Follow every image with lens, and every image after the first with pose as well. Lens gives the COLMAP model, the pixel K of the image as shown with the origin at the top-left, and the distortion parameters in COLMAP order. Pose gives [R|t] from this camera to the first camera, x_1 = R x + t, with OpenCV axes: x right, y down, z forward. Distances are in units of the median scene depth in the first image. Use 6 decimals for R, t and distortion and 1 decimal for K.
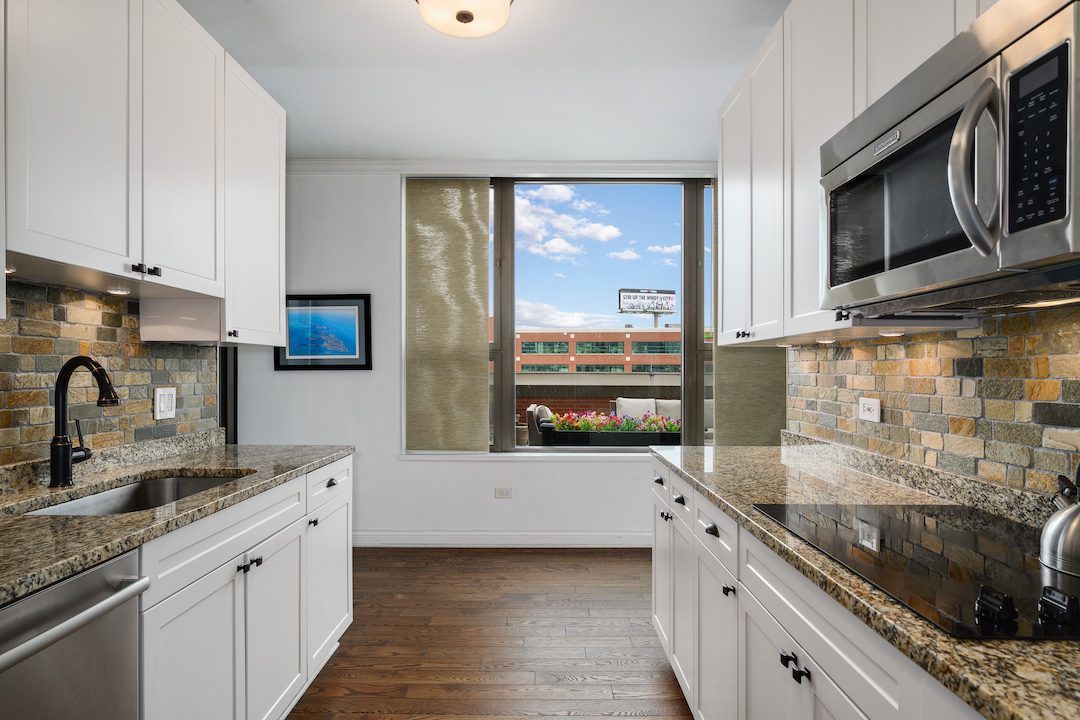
lens RADIAL K [[597.1, 0, 540.0], [0, 597.1, 360.0], [0, 0, 1]] dist [0.006375, 0.000849]
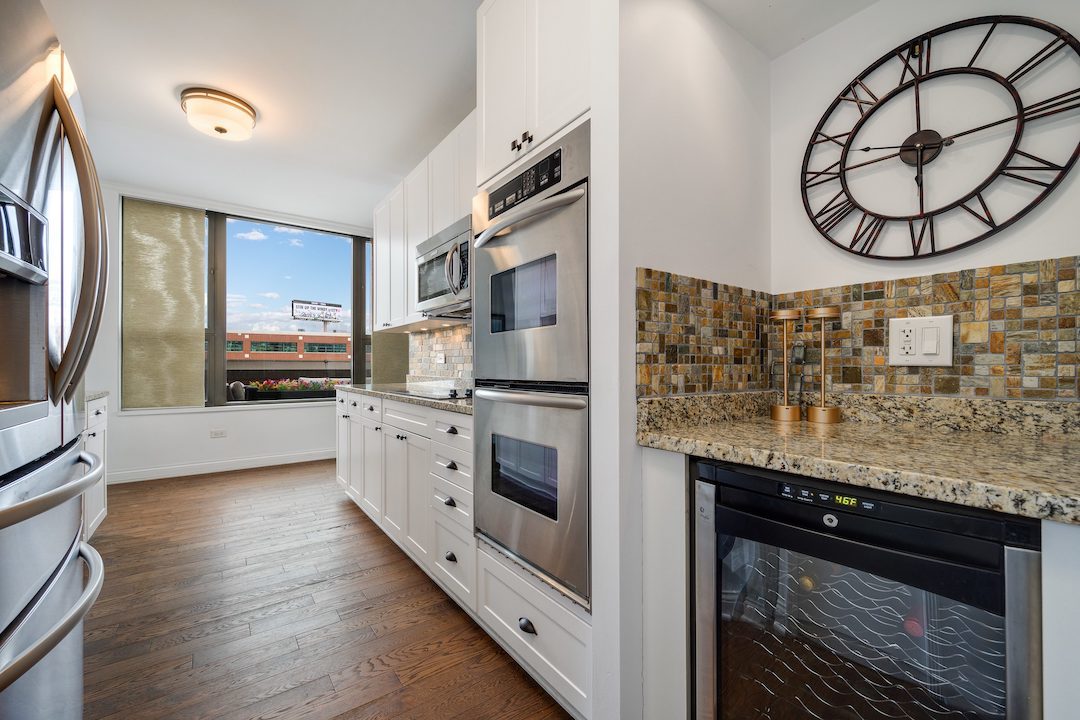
lens RADIAL K [[428.6, 0, 540.0], [0, 428.6, 360.0], [0, 0, 1]] dist [0.007247, 0.000131]
pose [[0.792145, -0.000331, 0.610333, -0.097480], [-0.001663, 0.999995, 0.002700, 0.051447], [-0.610331, -0.003154, 0.792140, -0.338227]]
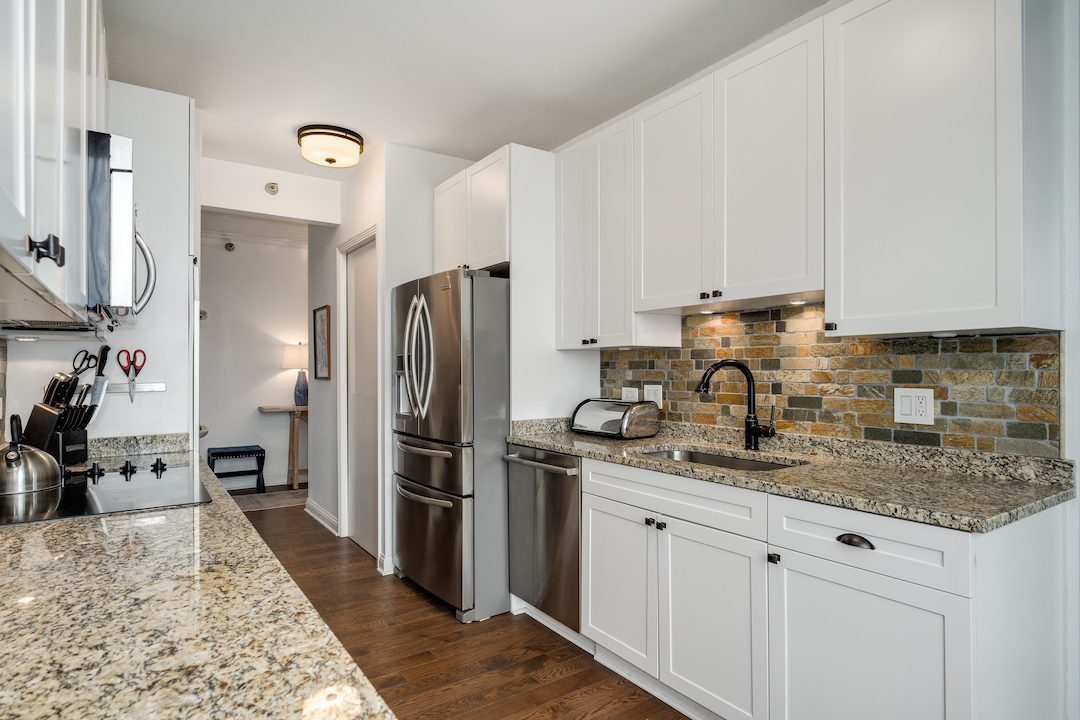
lens RADIAL K [[597.1, 0, 540.0], [0, 597.1, 360.0], [0, 0, 1]] dist [0.006375, 0.000849]
pose [[-0.820848, -0.014222, -0.570970, 0.135818], [0.006634, 0.999385, -0.034431, 0.013242], [0.571108, -0.032051, -0.820249, 0.591164]]
